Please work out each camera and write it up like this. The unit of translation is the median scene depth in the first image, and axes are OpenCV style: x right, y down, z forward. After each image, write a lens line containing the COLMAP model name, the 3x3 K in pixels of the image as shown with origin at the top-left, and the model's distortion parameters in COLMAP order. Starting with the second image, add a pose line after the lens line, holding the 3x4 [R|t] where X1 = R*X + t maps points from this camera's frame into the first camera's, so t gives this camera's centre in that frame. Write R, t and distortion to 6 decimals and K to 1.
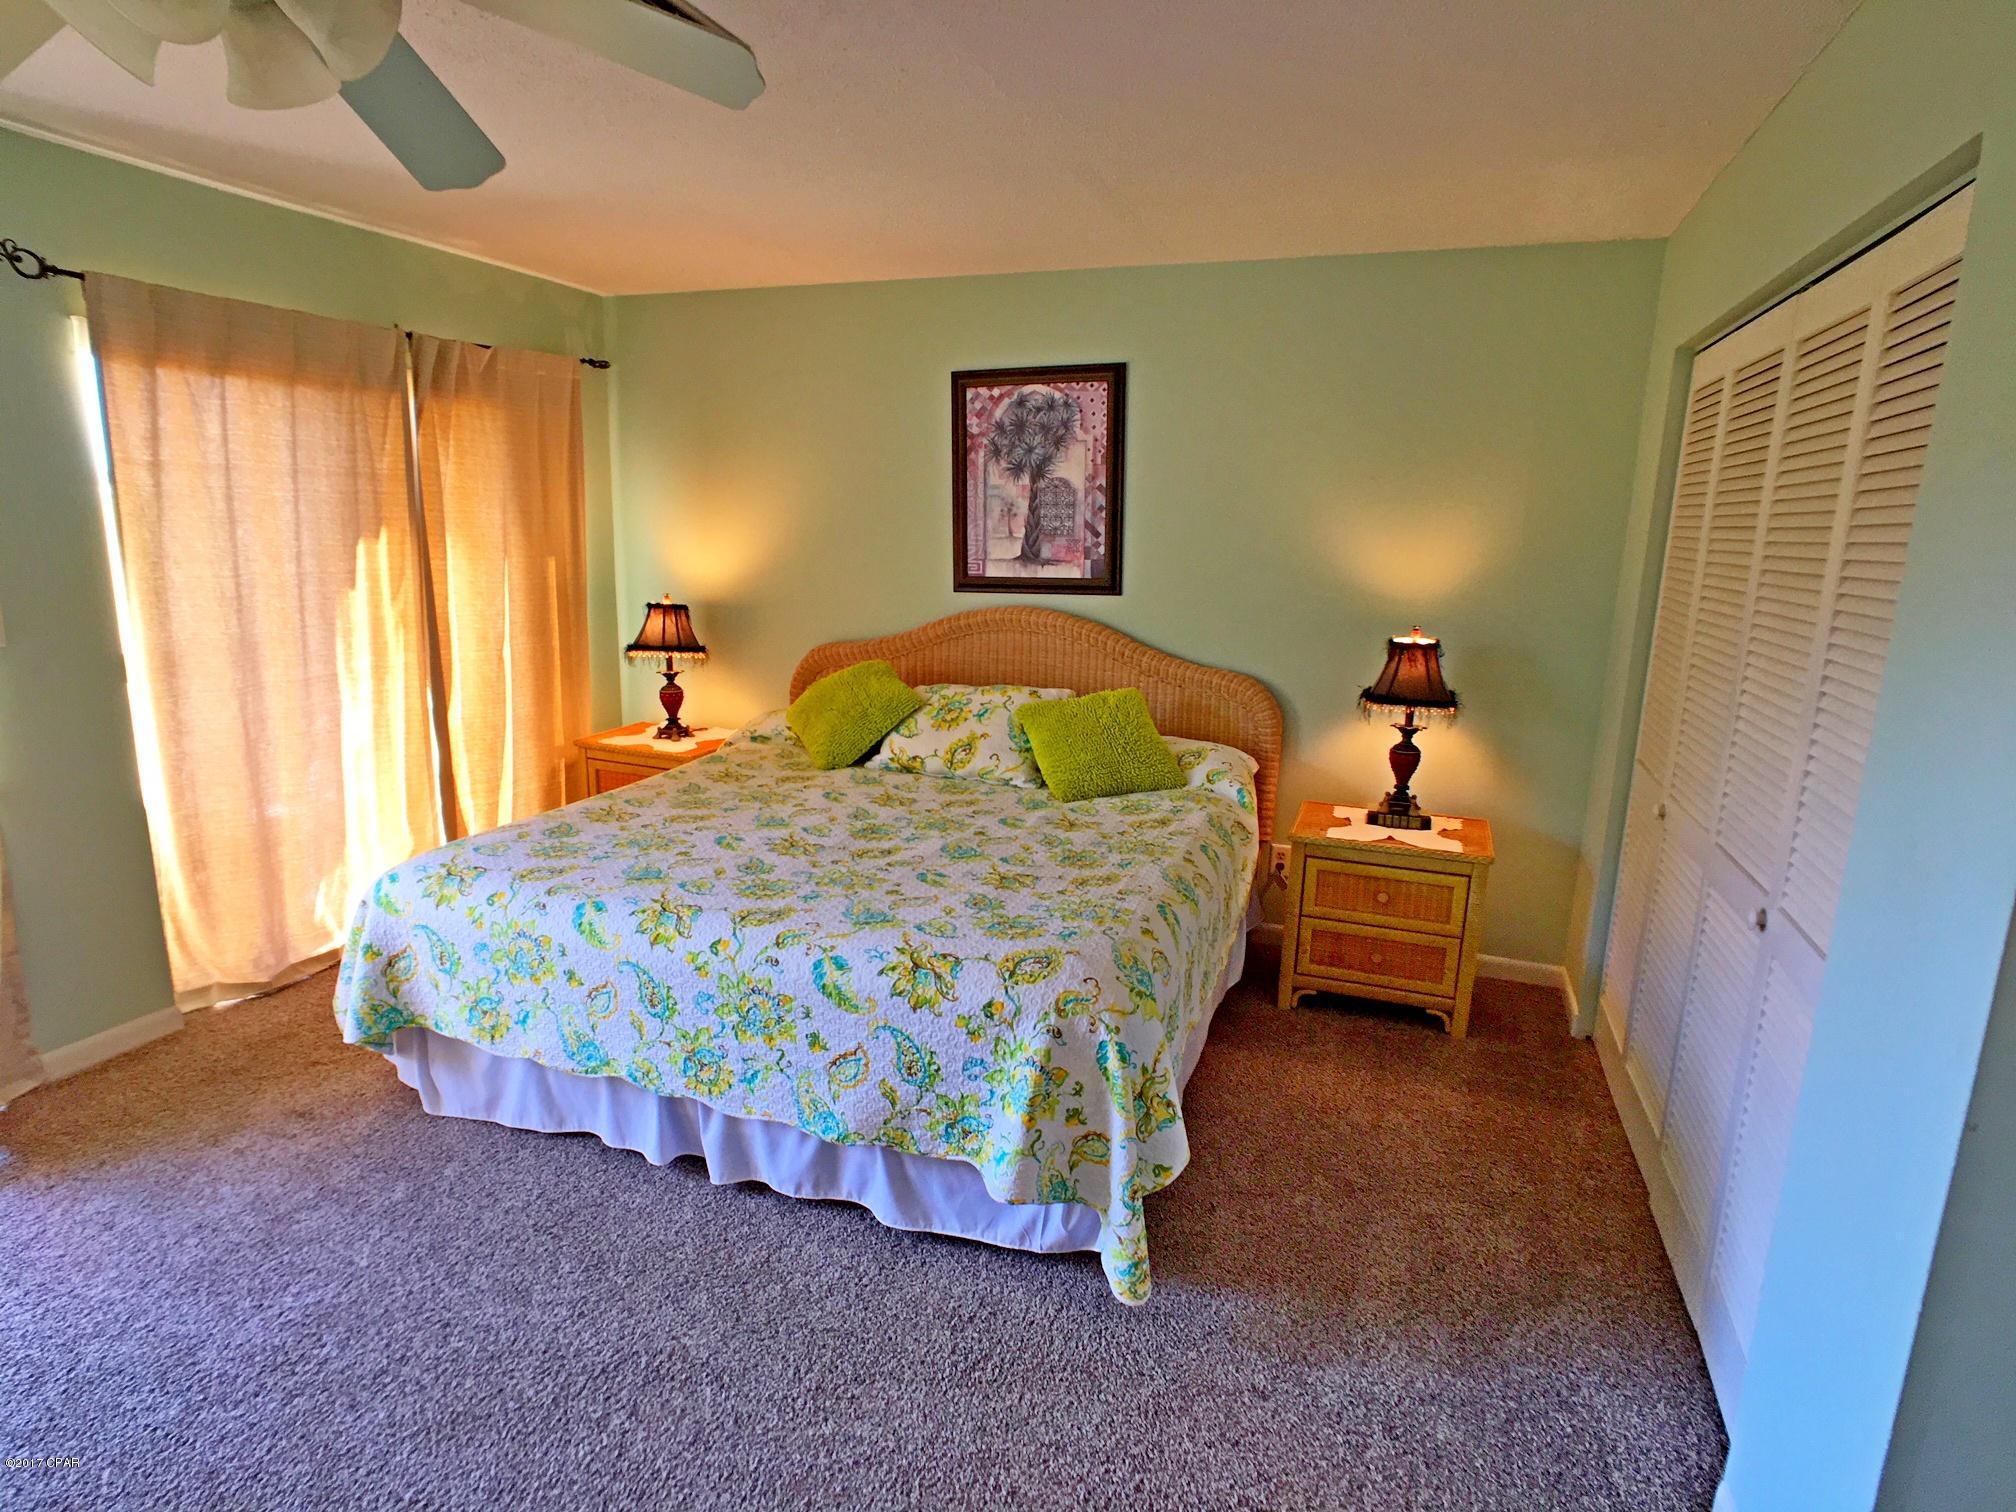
lens RADIAL K [[1113.1, 0, 992.2], [0, 1113.1, 750.0], [0, 0, 1]] dist [-0.007627, 0.001179]
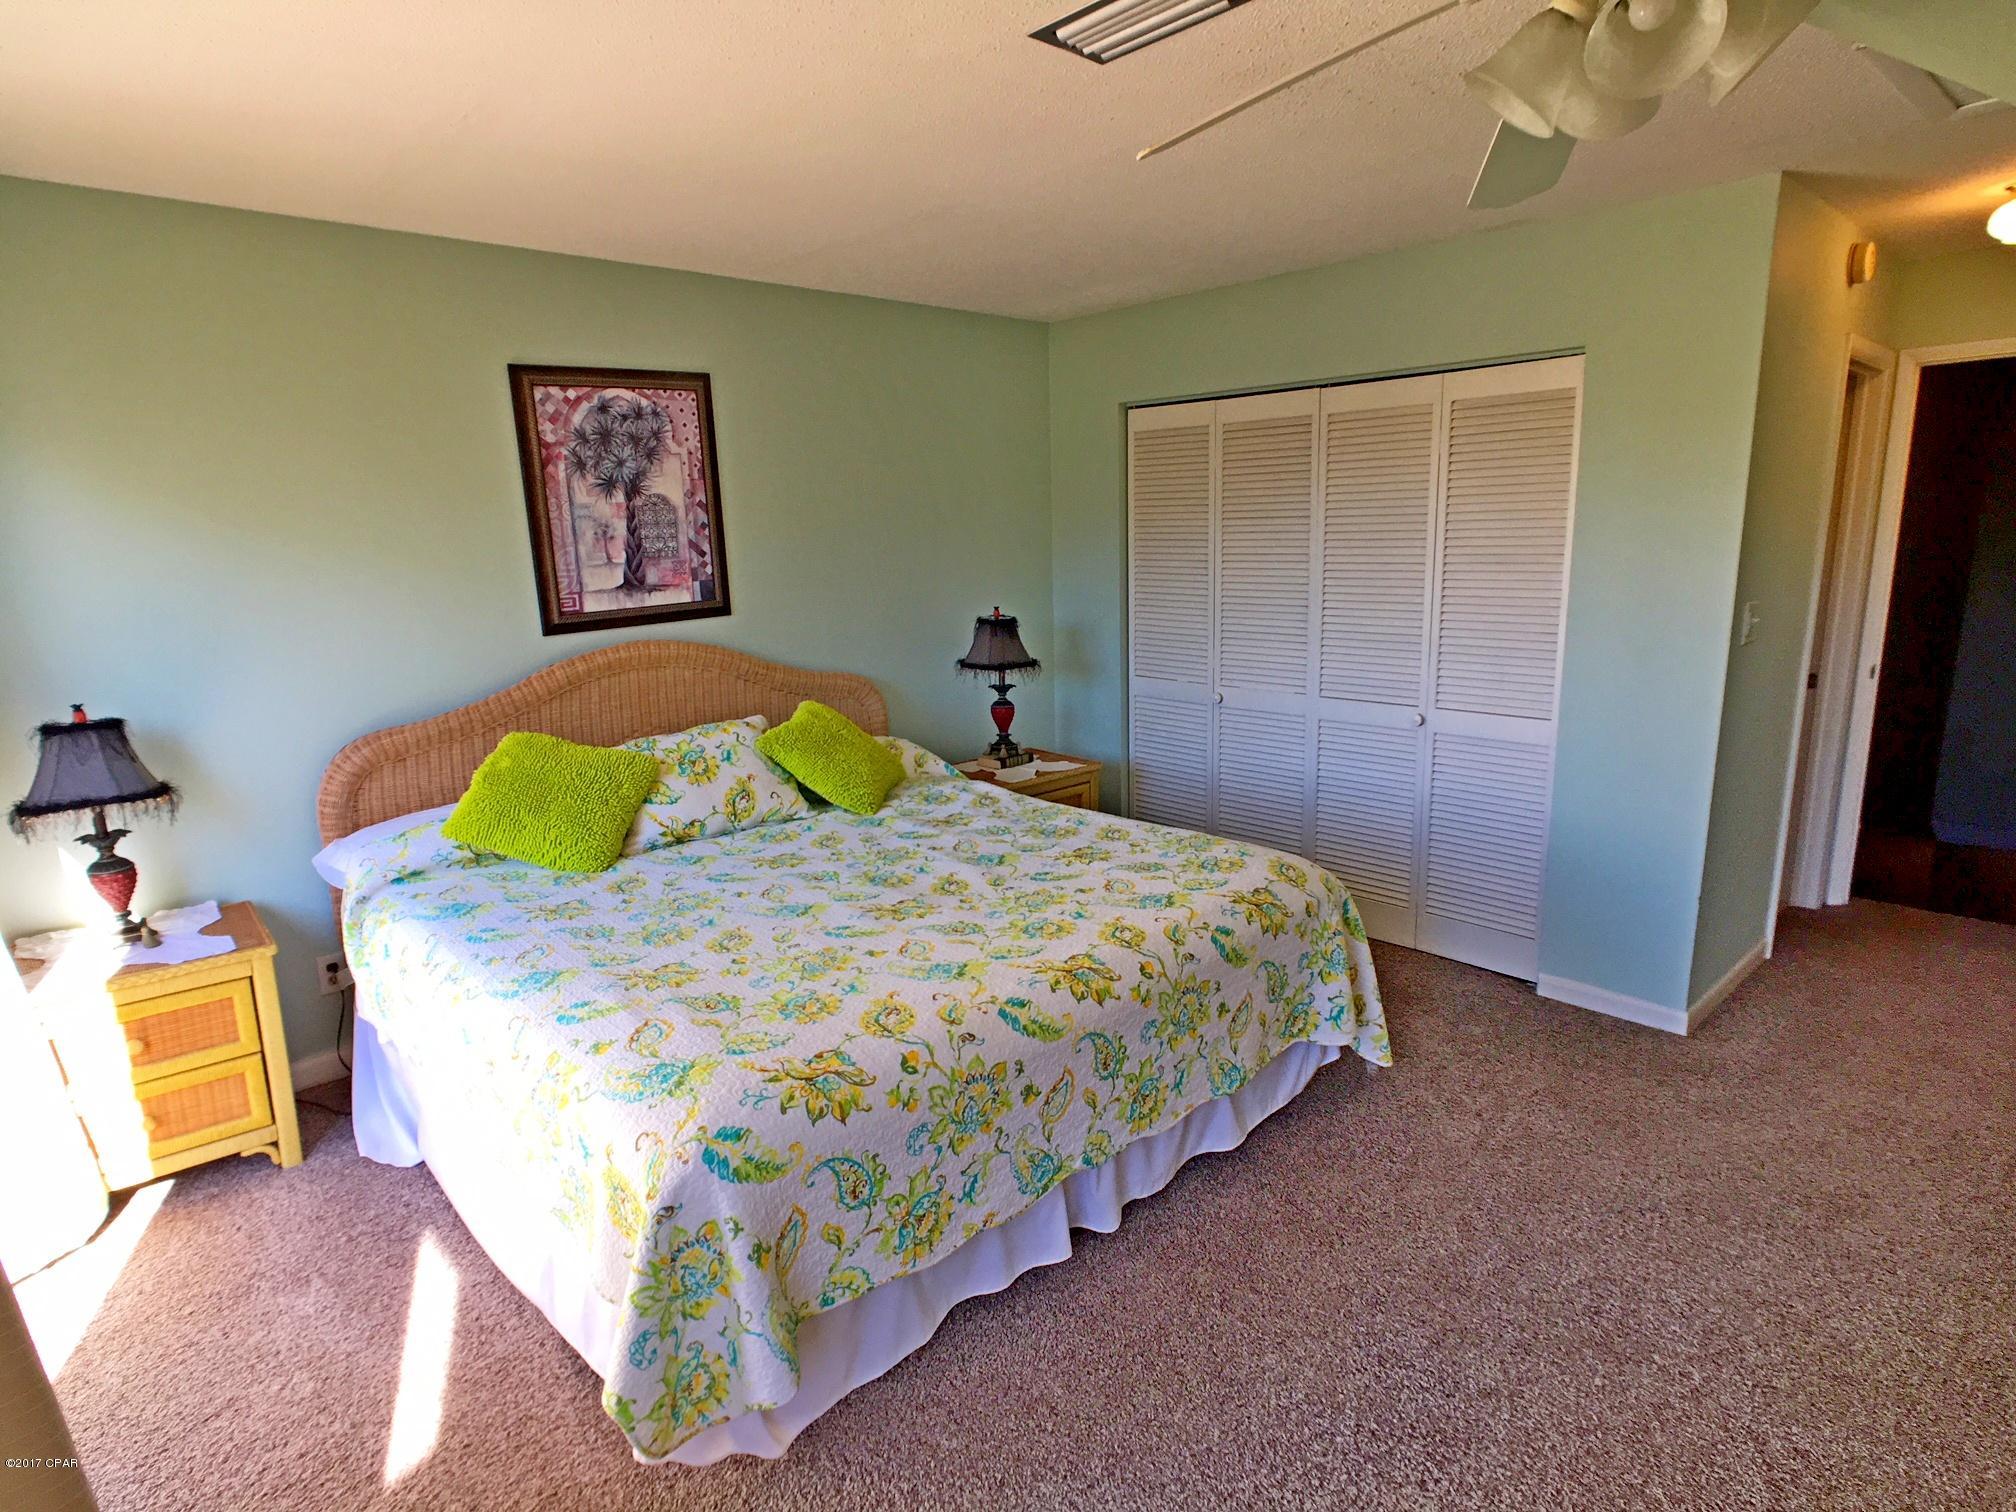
lens RADIAL K [[1113.1, 0, 994.9], [0, 1113.1, 757.2], [0, 0, 1]] dist [-0.007627, 0.001179]
pose [[0.450148, -0.217286, 0.866114, -0.648103], [0.220476, 0.966958, 0.127997, -0.093636], [-0.865307, 0.133340, 0.483181, 0.356428]]
